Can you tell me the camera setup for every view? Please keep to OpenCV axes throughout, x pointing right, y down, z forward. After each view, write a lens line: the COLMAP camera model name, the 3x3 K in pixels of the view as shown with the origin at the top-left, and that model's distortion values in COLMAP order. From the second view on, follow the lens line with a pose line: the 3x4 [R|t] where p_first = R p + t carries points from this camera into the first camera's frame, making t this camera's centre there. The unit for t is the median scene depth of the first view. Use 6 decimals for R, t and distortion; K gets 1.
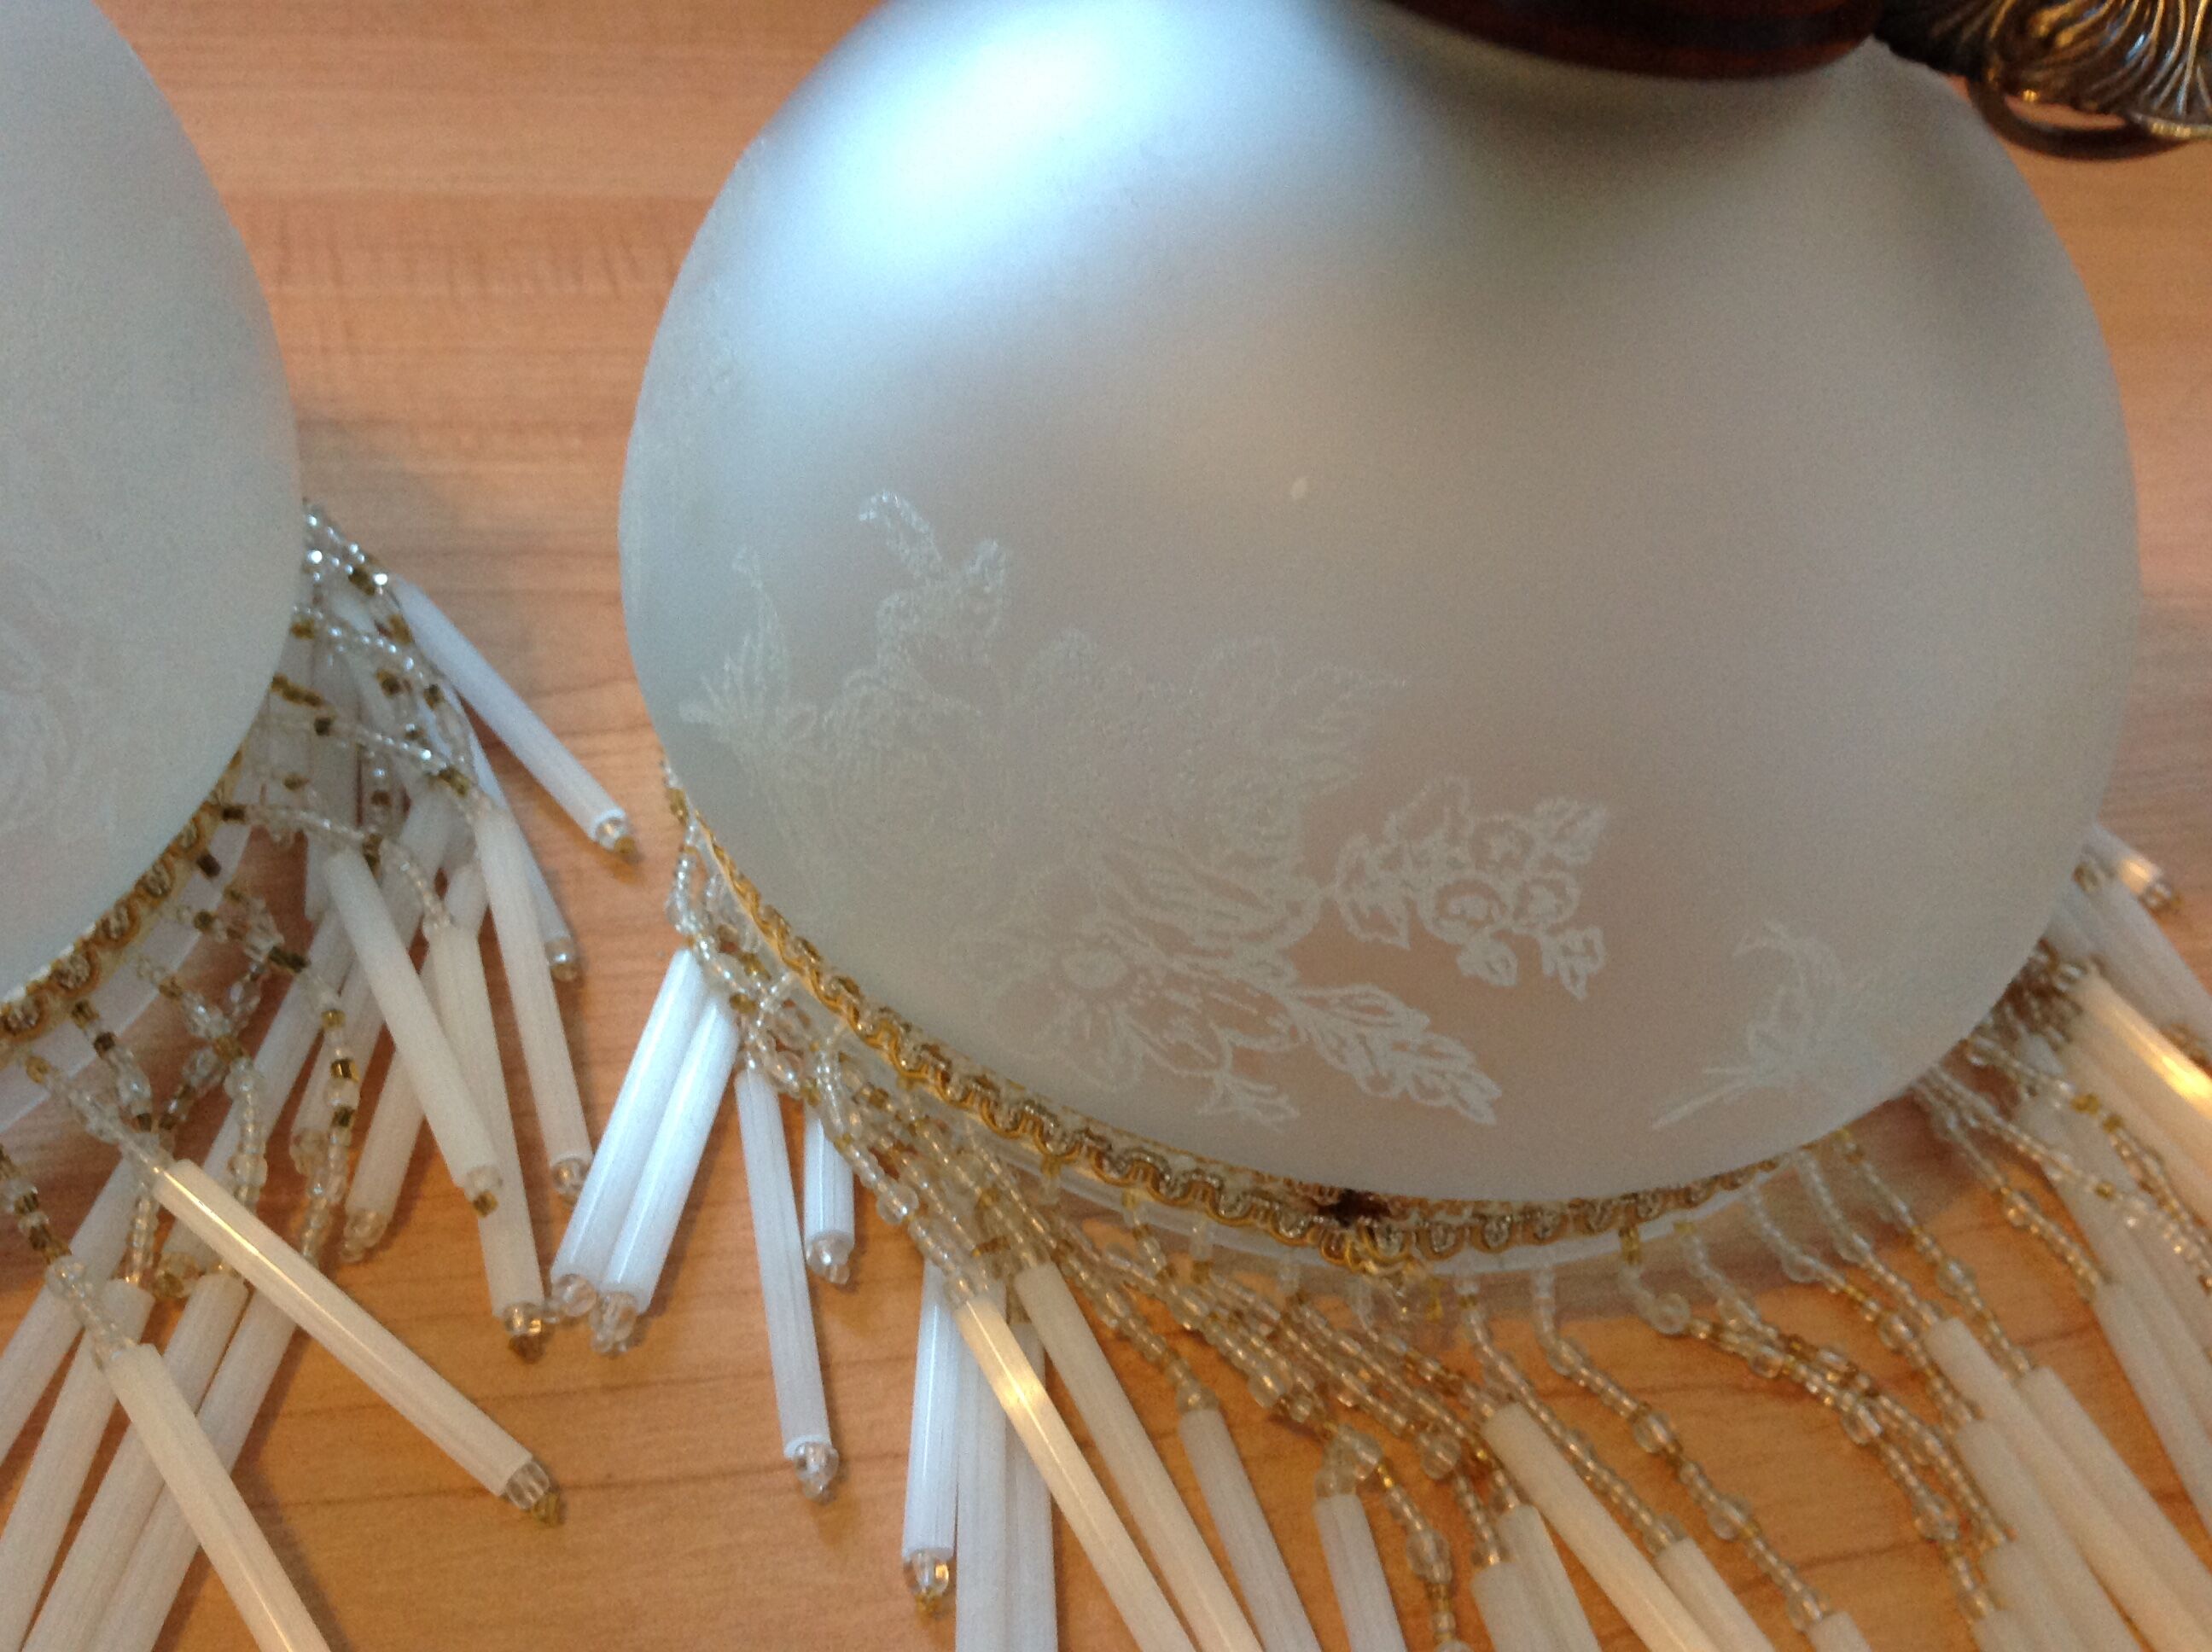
lens RADIAL K [[2195.9, 0, 1160.8], [0, 2195.9, 822.2], [0, 0, 1]] dist [0.119490, -0.295653]
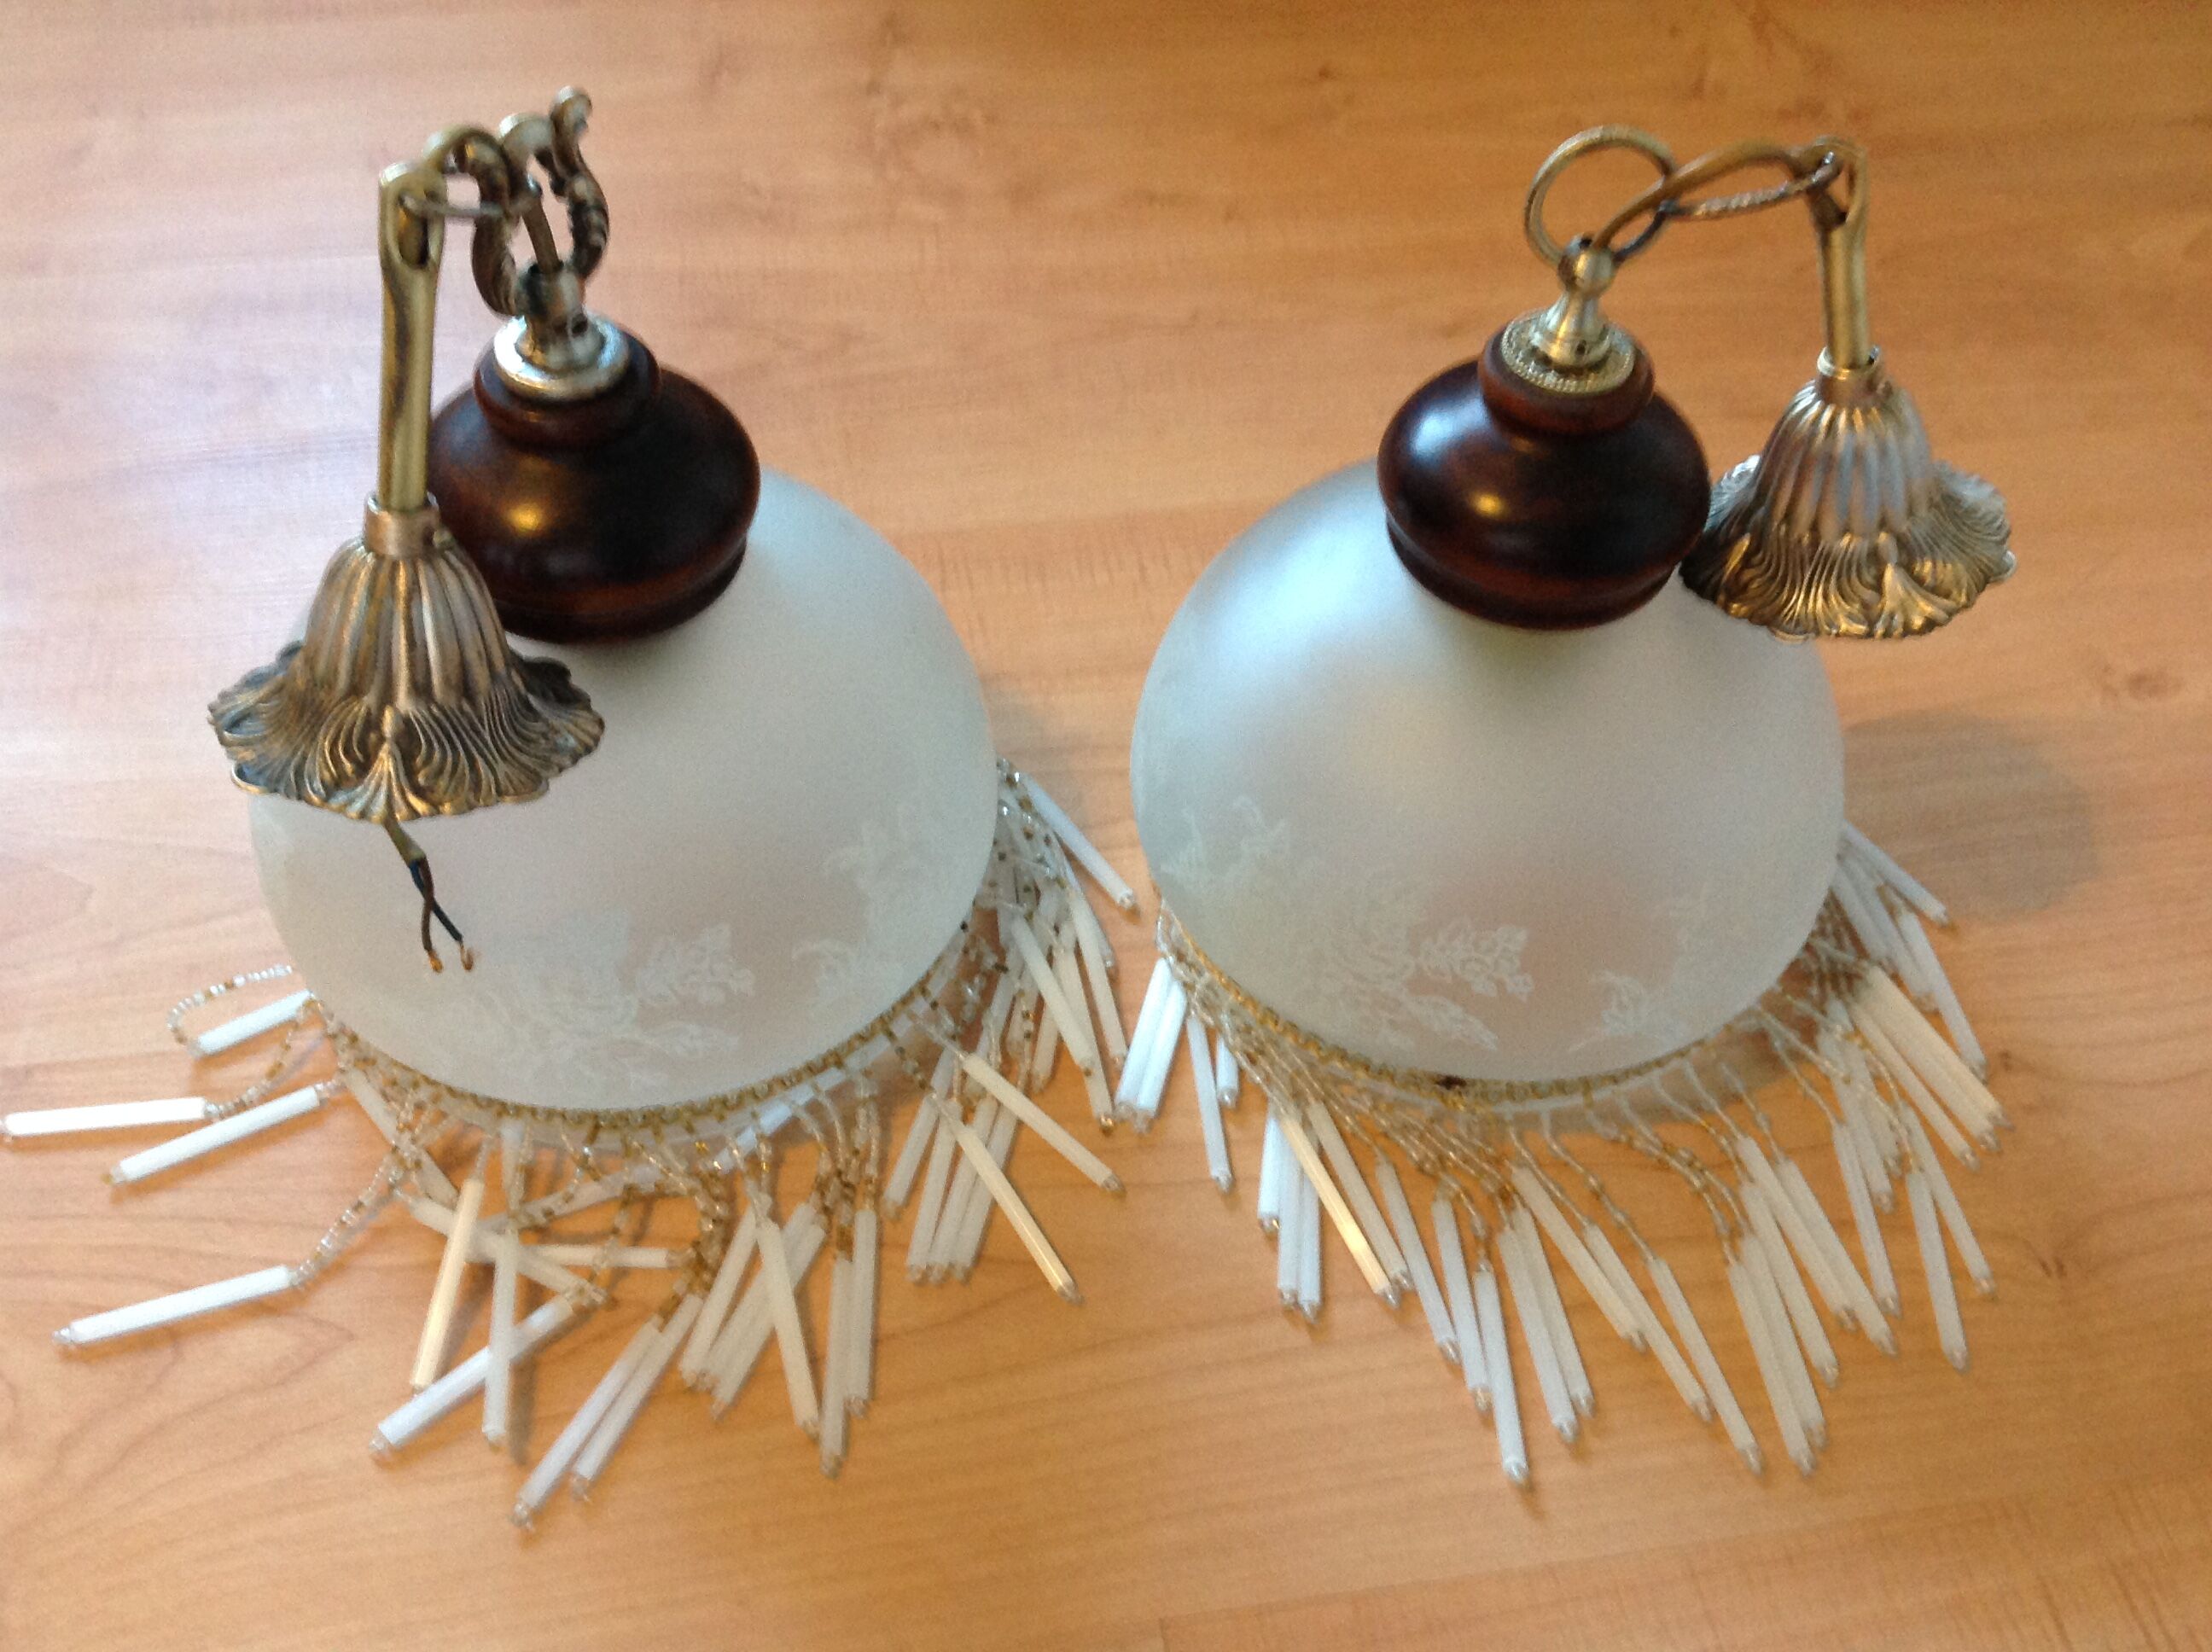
lens RADIAL K [[2193.8, 0, 1096.8], [0, 2193.8, 879.9], [0, 0, 1]] dist [0.122324, -0.293806]
pose [[0.976267, -0.000387, -0.216571, 0.221190], [0.020896, 0.995501, 0.092417, -0.253721], [0.215561, -0.094749, 0.971883, -1.285210]]
